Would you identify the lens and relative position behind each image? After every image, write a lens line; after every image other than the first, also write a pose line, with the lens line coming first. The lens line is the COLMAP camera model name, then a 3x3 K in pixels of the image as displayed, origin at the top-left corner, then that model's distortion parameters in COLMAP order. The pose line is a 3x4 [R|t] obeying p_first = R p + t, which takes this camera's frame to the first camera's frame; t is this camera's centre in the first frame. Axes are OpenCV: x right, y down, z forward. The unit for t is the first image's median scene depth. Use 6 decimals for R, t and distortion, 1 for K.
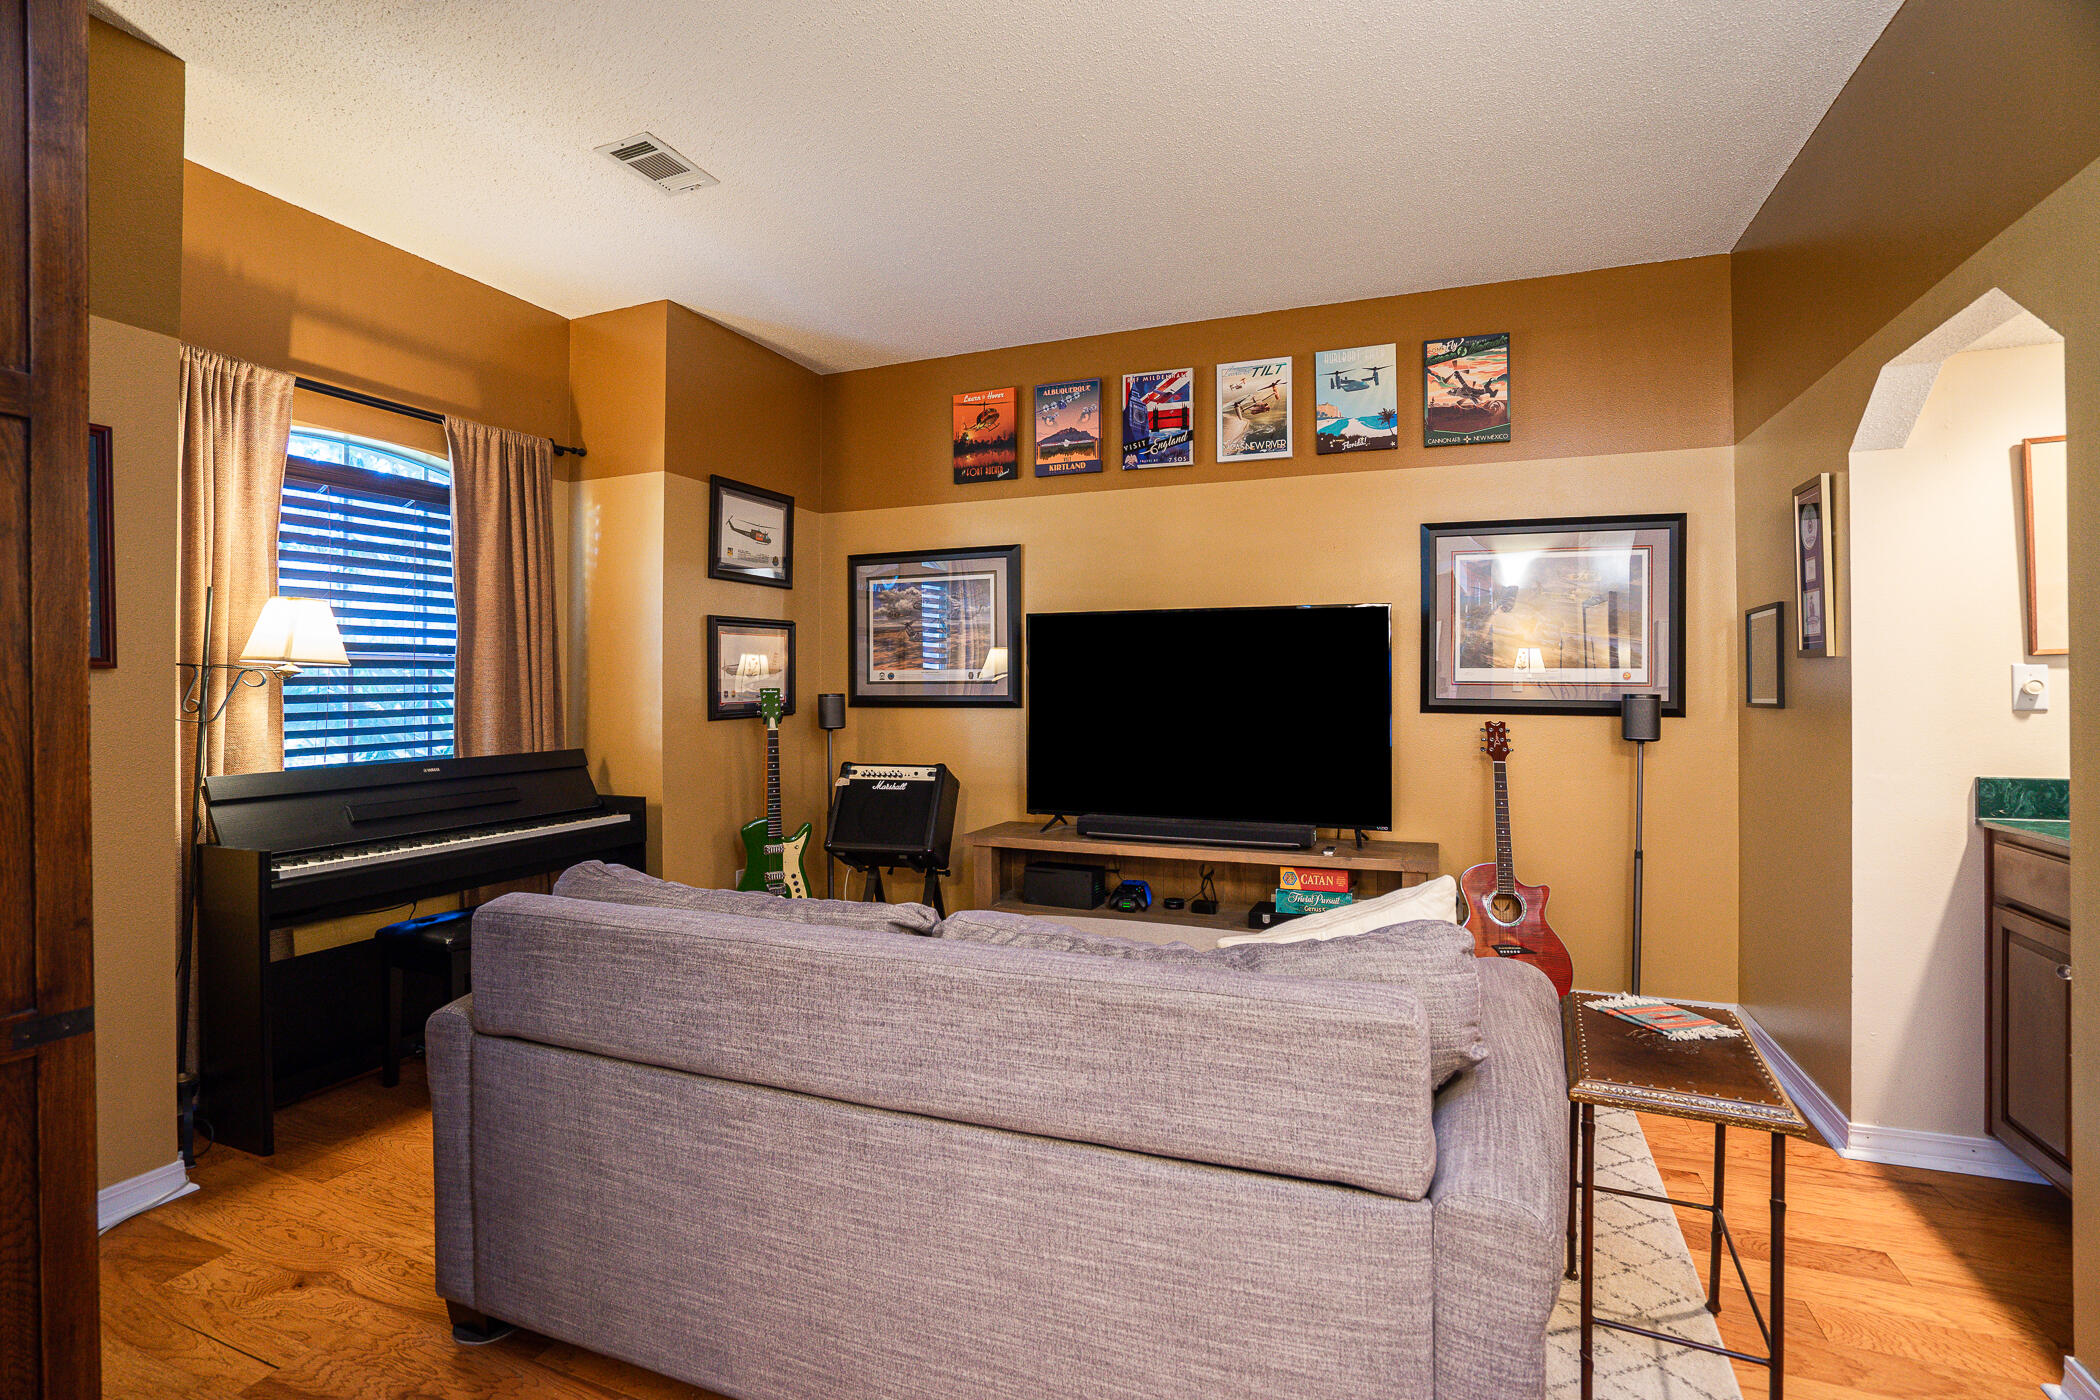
lens RADIAL K [[958.9, 0, 1045.8], [0, 958.9, 699.2], [0, 0, 1]] dist [0.001631, 0.019896]
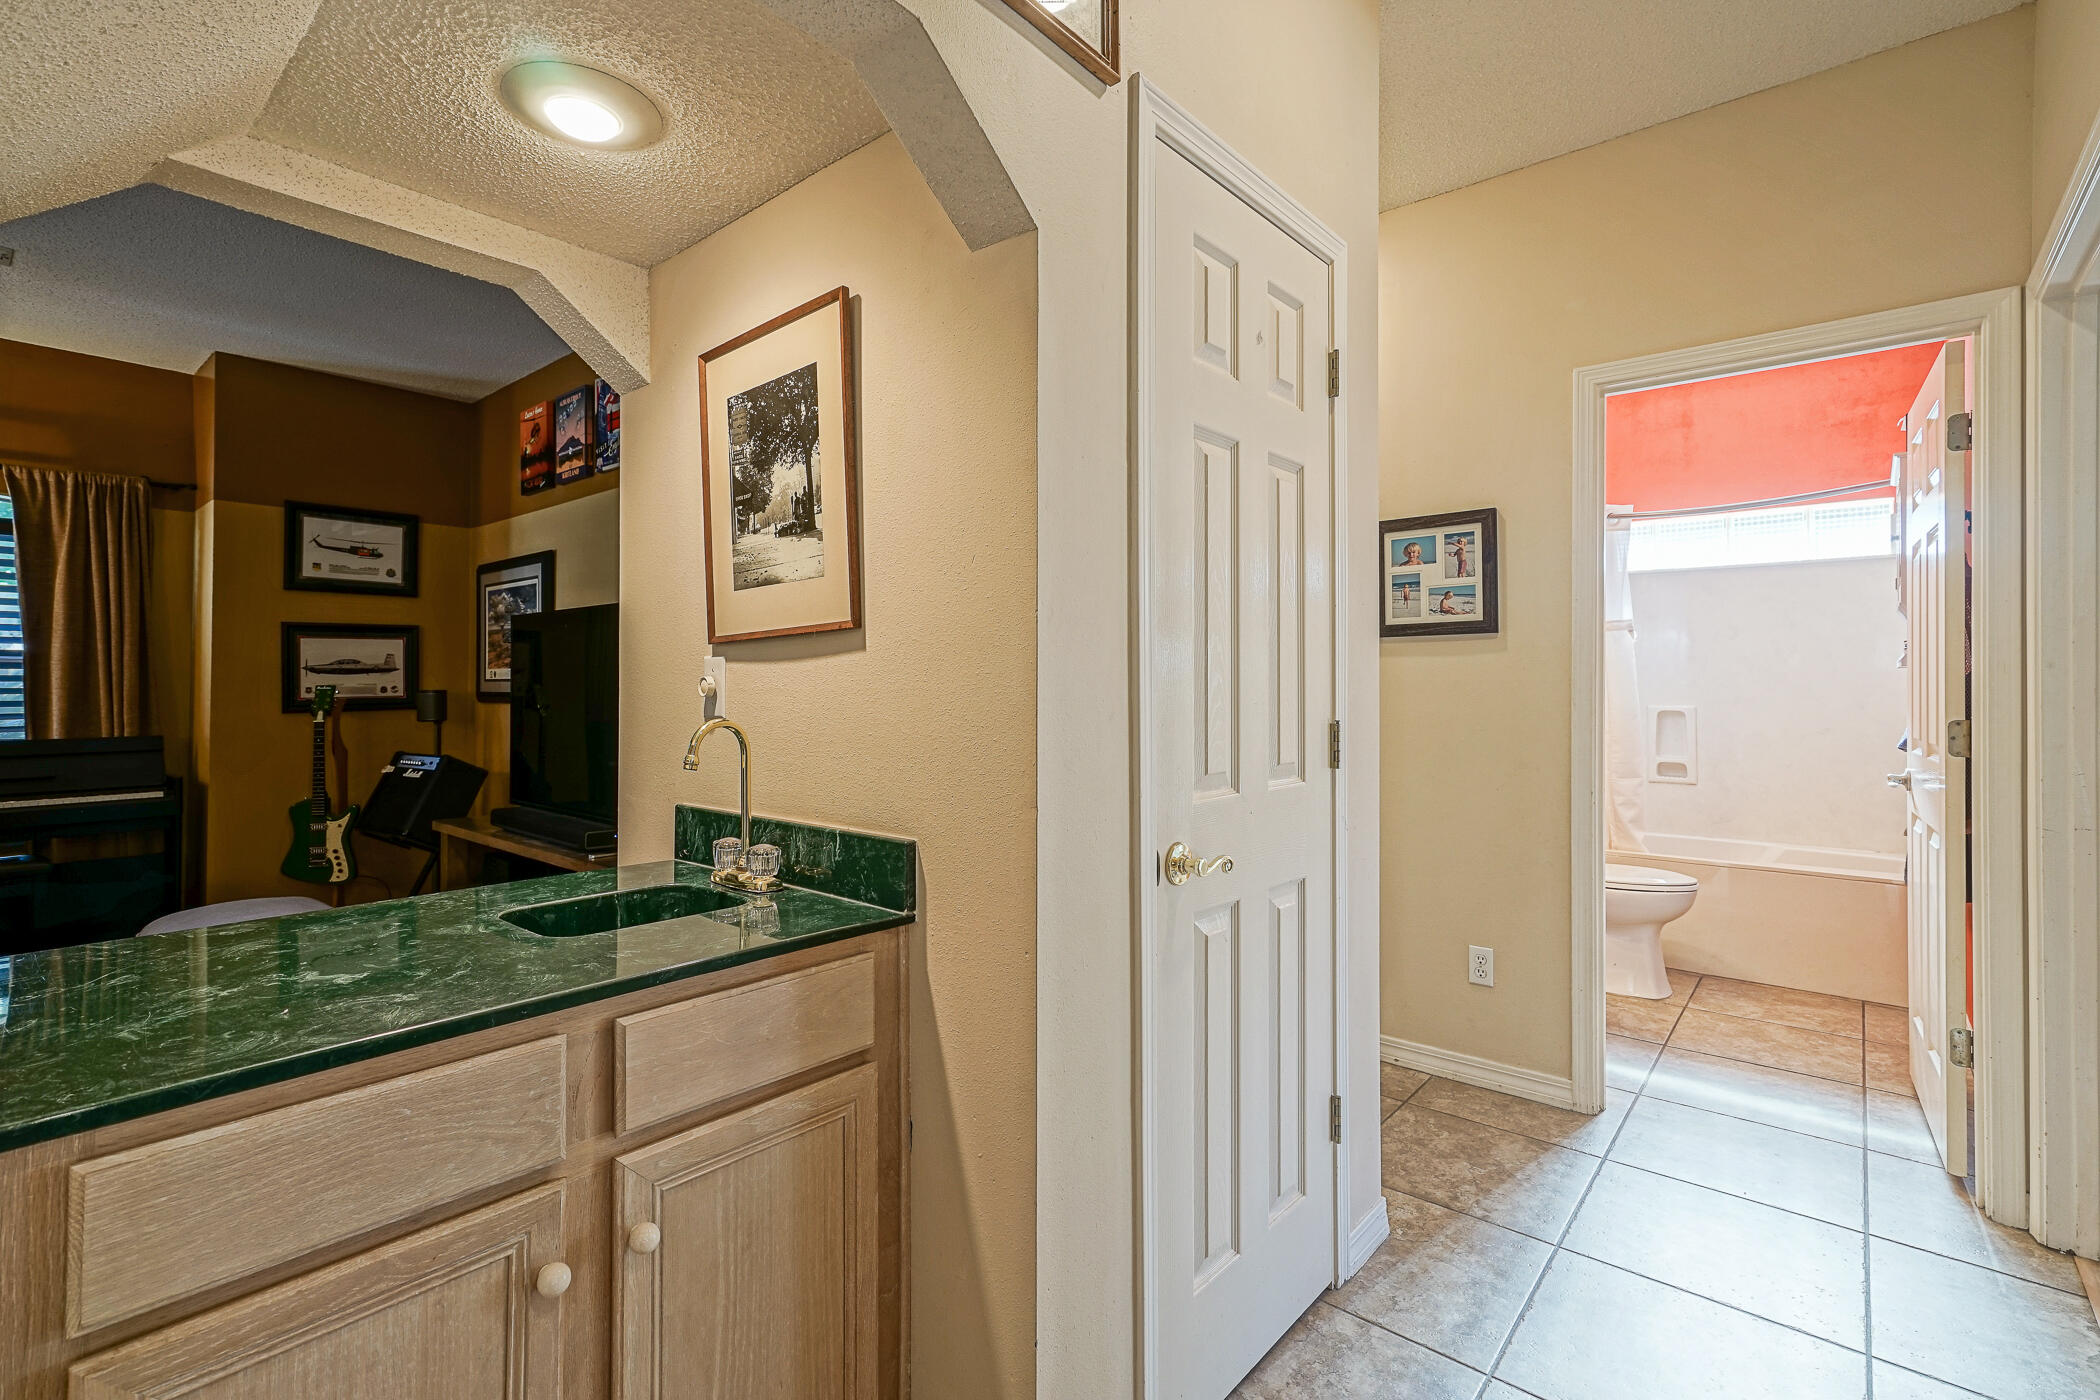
lens RADIAL K [[958.9, 0, 1045.8], [0, 958.9, 699.2], [0, 0, 1]] dist [0.001631, 0.019896]
pose [[0.955390, 0.001456, -0.295345, 0.864001], [-0.002972, 0.999985, -0.004682, 0.007972], [0.295334, 0.005351, 0.955379, 0.158030]]
